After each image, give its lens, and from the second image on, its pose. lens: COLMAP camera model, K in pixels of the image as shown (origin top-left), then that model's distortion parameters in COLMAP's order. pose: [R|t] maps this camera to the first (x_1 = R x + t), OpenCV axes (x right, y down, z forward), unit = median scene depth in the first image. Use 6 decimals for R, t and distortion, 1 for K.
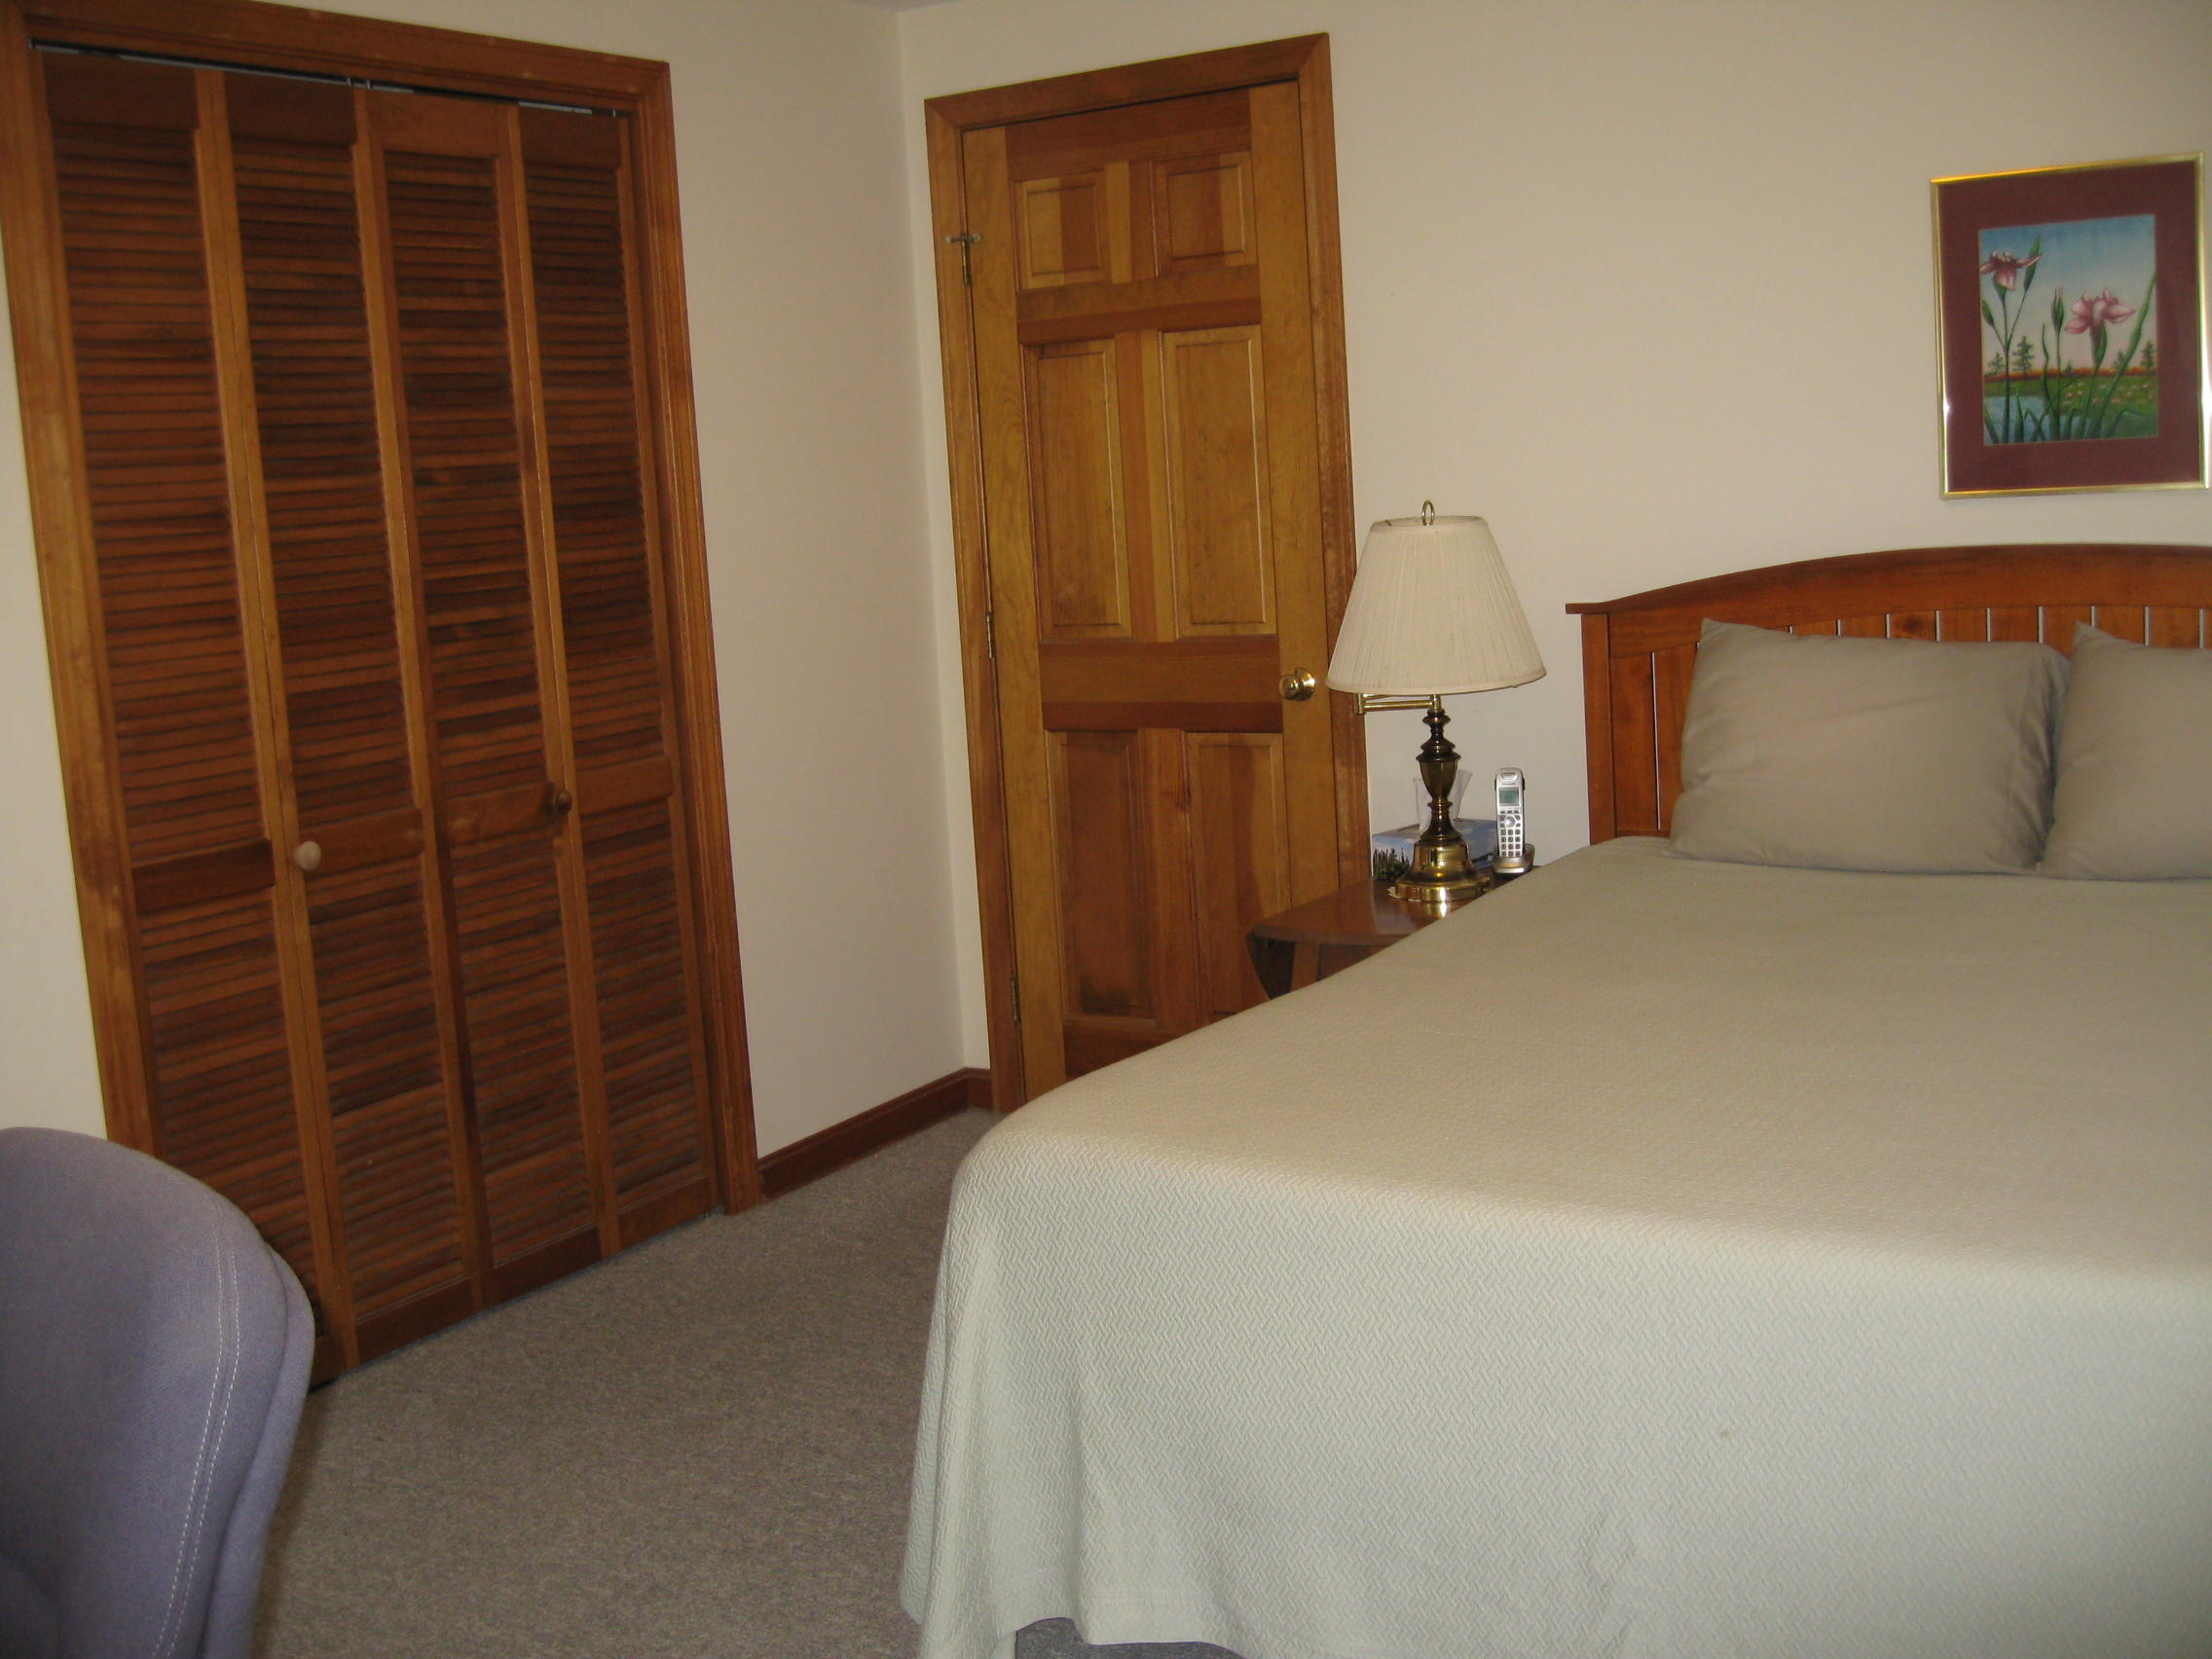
lens RADIAL K [[2359.7, 0, 1106.0], [0, 2359.7, 829.5], [0, 0, 1]] dist [-0.138425, 0.110208]
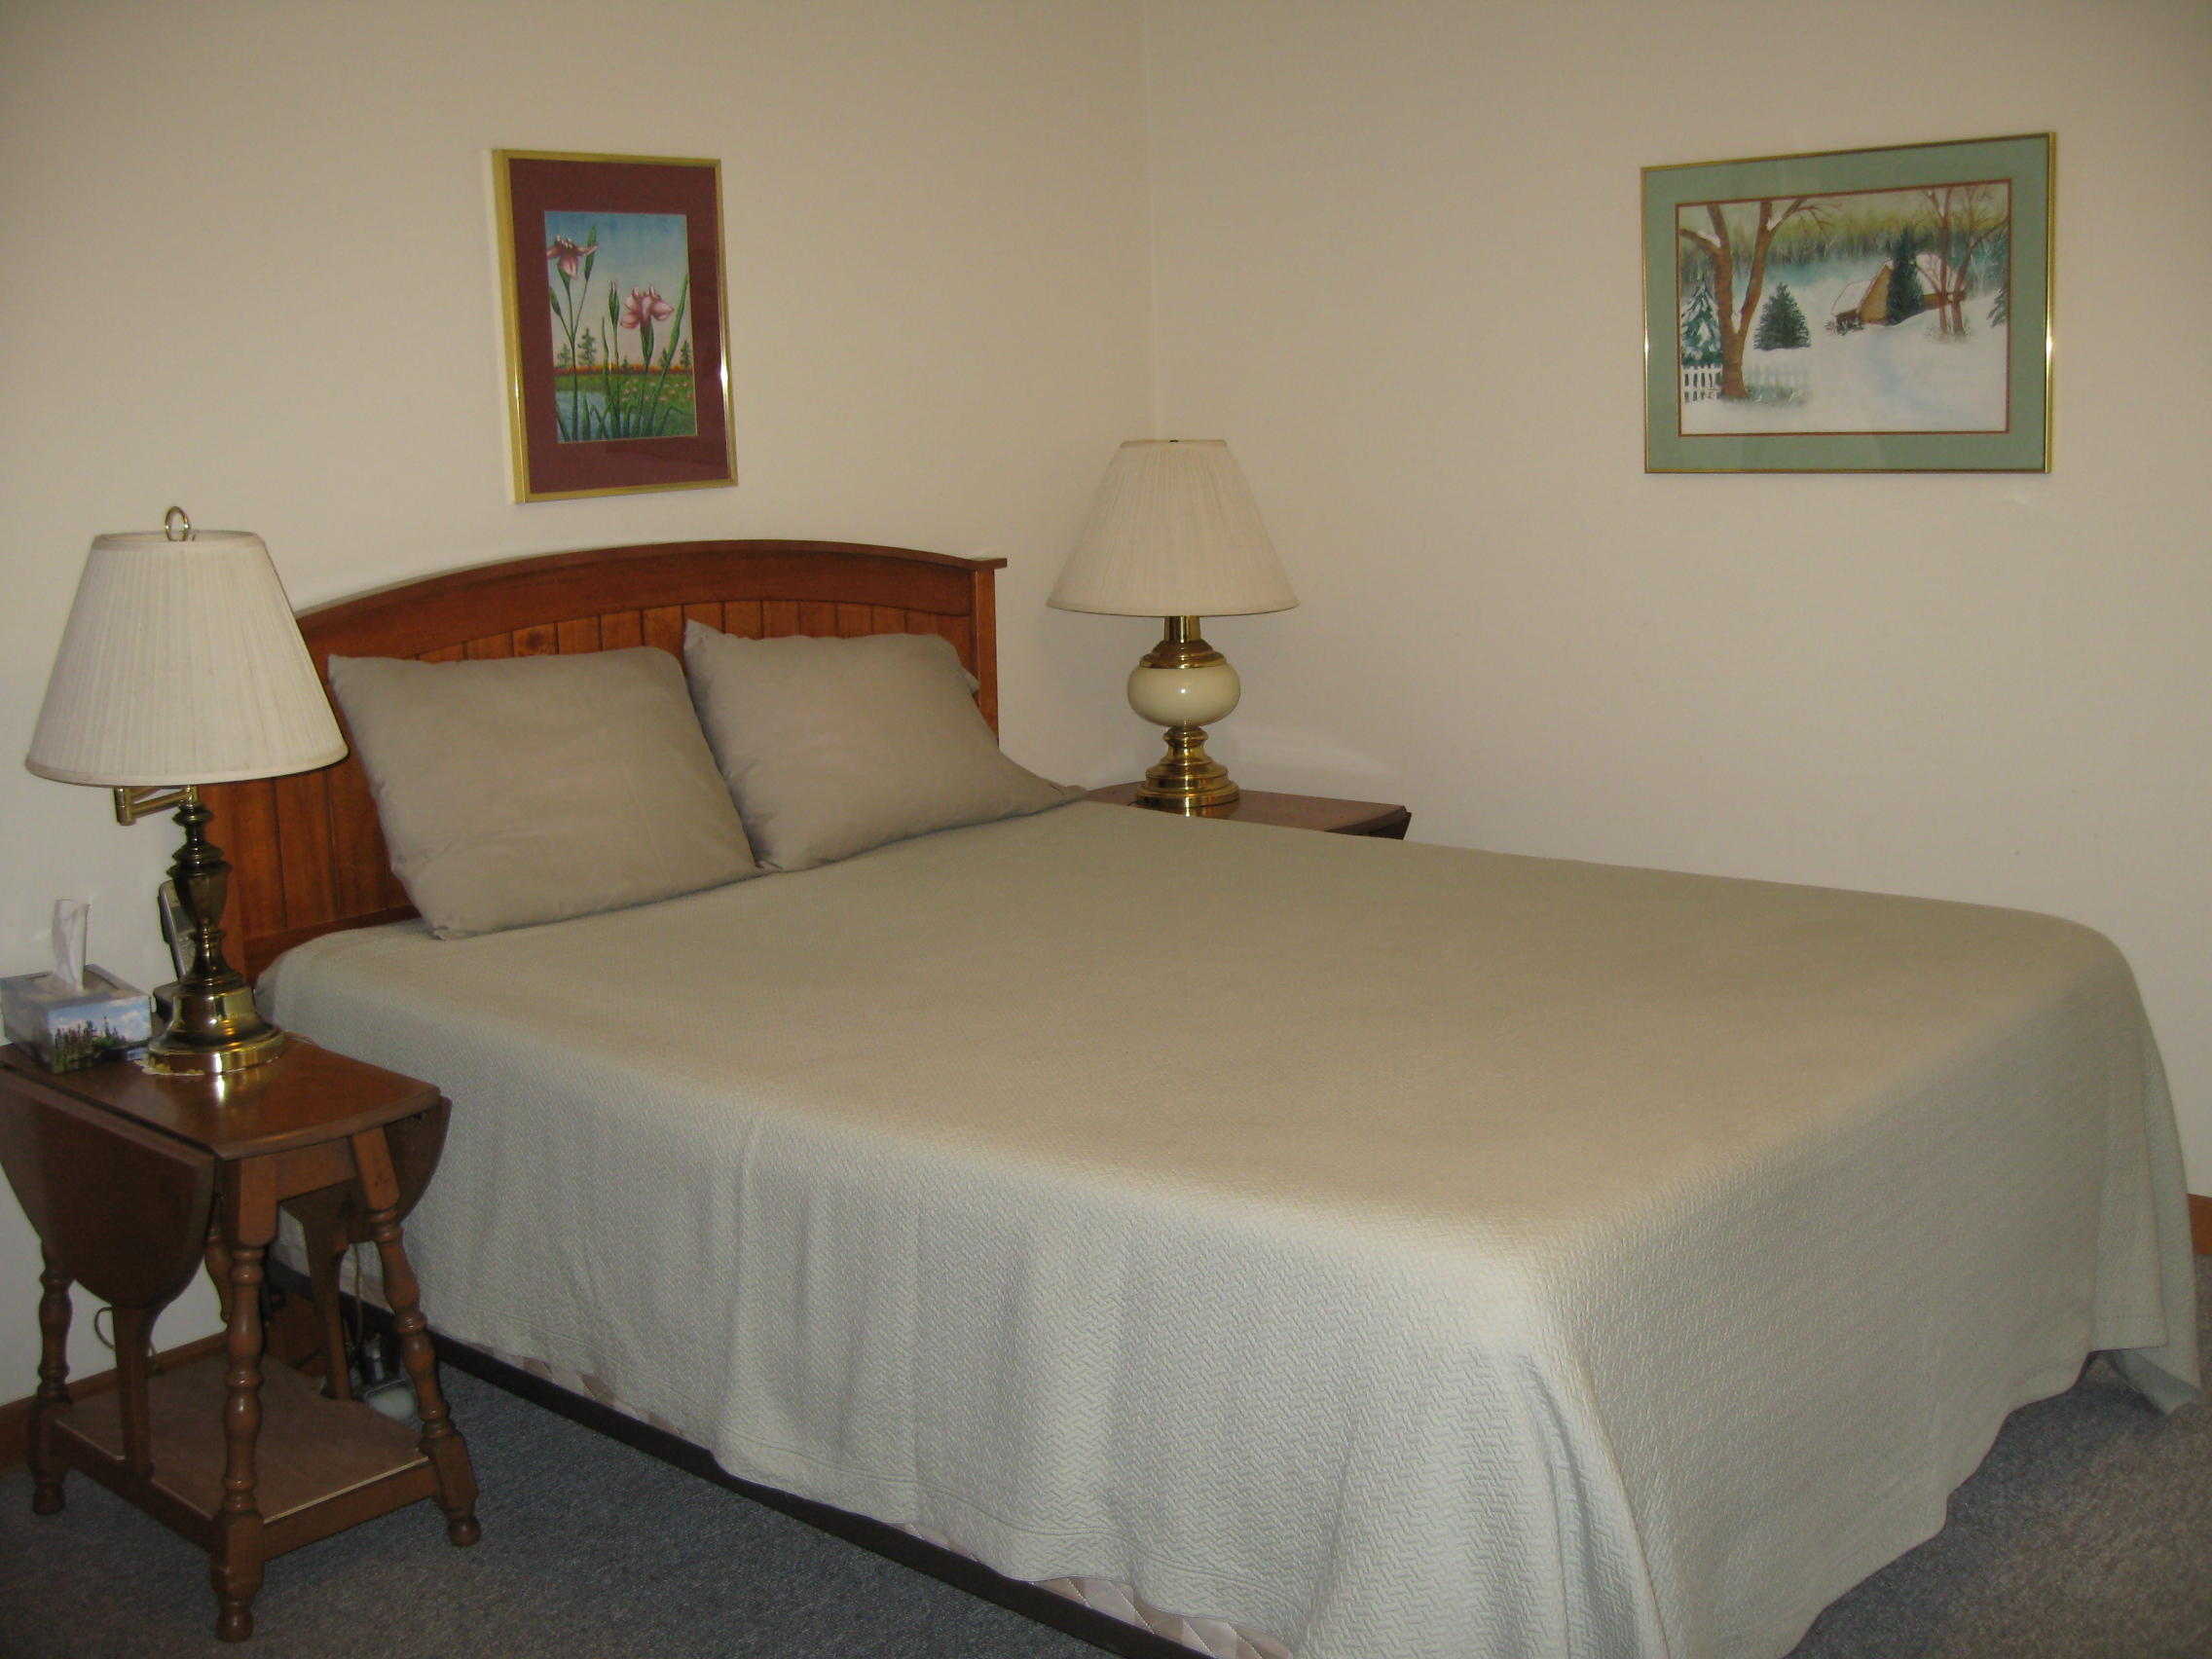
lens RADIAL K [[2359.7, 0, 1106.0], [0, 2359.7, 829.5], [0, 0, 1]] dist [-0.138425, 0.110208]
pose [[0.136694, -0.122681, 0.982987, -0.541871], [0.174935, 0.979696, 0.097944, -0.068804], [-0.975045, 0.158571, 0.155380, 0.677150]]
